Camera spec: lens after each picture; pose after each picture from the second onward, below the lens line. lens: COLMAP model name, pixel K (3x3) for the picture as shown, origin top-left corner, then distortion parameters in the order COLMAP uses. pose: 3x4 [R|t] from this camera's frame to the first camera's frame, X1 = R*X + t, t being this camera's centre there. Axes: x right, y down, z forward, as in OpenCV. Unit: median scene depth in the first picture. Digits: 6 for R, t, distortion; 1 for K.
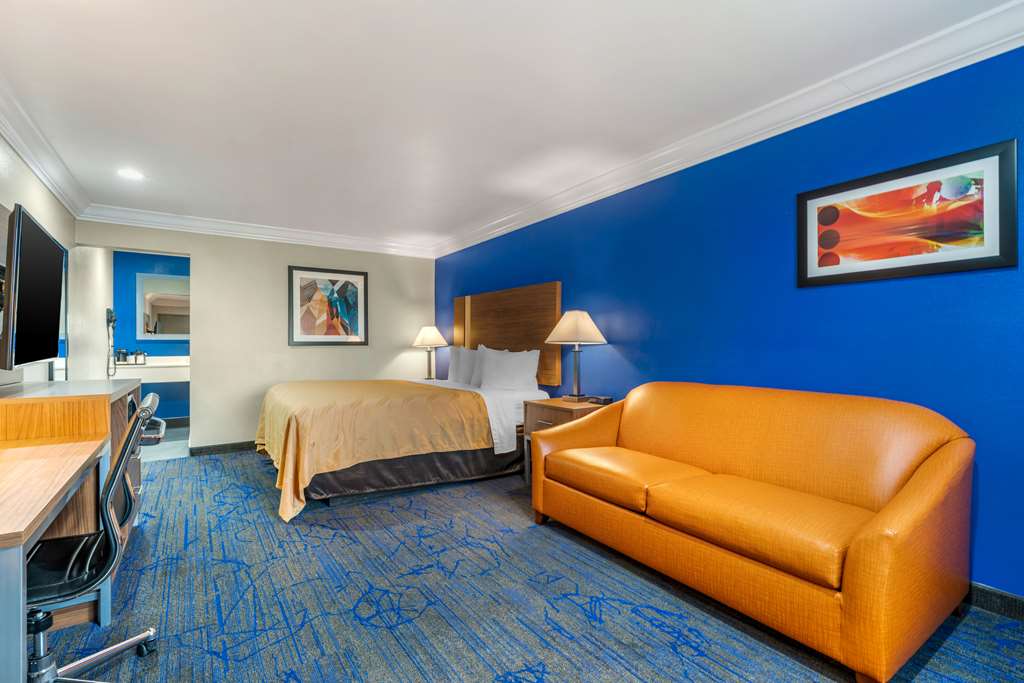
lens RADIAL K [[465.0, 0, 512.0], [0, 465.0, 341.5], [0, 0, 1]] dist [-0.000008, 0.000436]
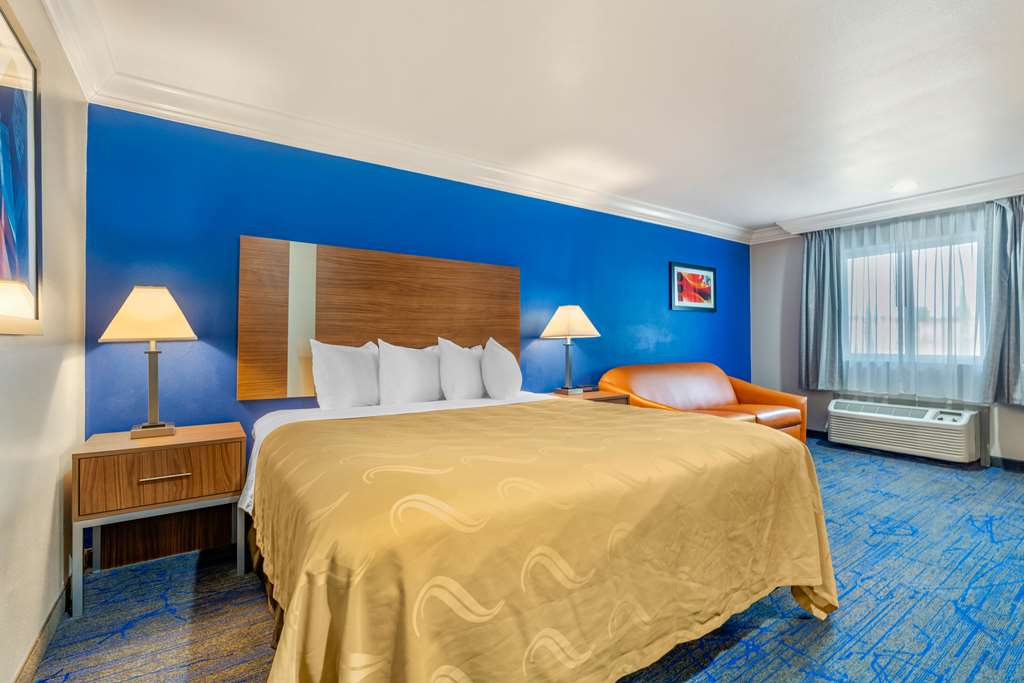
lens RADIAL K [[465.0, 0, 512.0], [0, 465.0, 341.5], [0, 0, 1]] dist [-0.000008, 0.000436]
pose [[-0.007001, 0.010360, 0.999922, -1.166169], [-0.002284, 0.999944, -0.010376, 0.031709], [-0.999973, -0.002356, -0.006977, 1.506003]]
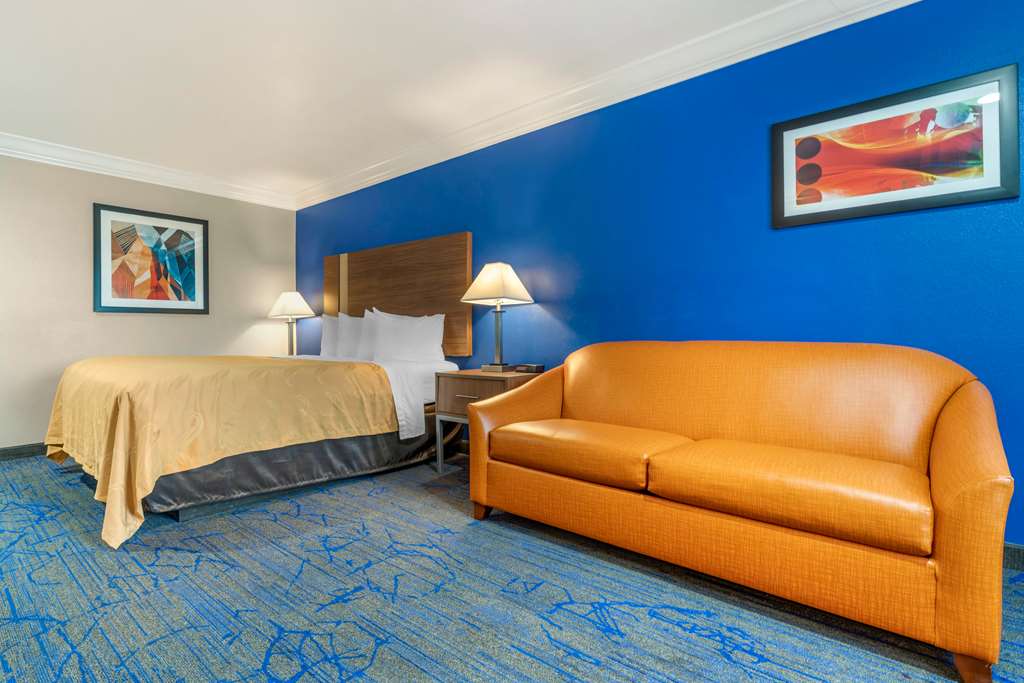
lens RADIAL K [[499.6, 0, 472.4], [0, 499.6, 329.4], [0, 0, 1]] dist [-0.001647, 0.000637]
pose [[0.972618, 0.001647, 0.232402, -0.155166], [-0.000832, 0.999993, -0.003607, 0.074305], [-0.232406, 0.003315, 0.972613, 0.178910]]
